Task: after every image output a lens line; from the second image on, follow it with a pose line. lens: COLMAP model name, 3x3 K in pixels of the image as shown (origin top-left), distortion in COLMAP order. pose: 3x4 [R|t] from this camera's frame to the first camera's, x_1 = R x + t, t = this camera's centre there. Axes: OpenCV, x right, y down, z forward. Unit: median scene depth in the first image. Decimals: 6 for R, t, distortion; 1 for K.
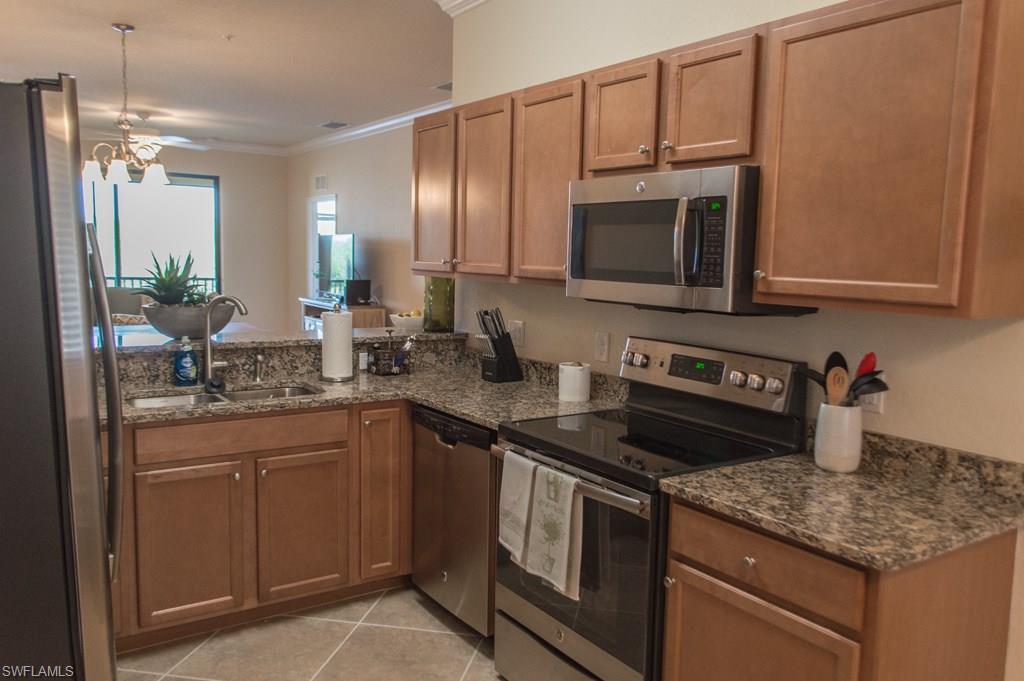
lens RADIAL K [[809.2, 0, 530.9], [0, 809.2, 343.4], [0, 0, 1]] dist [0.005568, 0.008241]
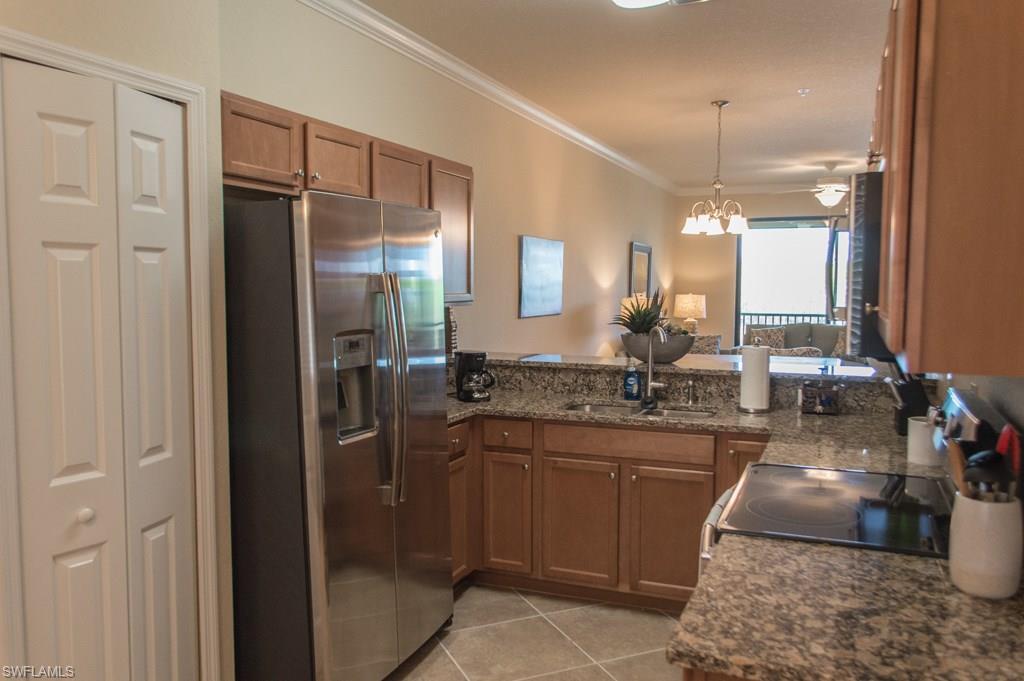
lens RADIAL K [[809.2, 0, 530.9], [0, 809.2, 343.4], [0, 0, 1]] dist [0.005568, 0.008241]
pose [[0.557604, 0.041420, -0.829073, 0.537117], [-0.082212, 0.996600, -0.005503, -0.014485], [0.826026, 0.071228, 0.559114, 0.206477]]
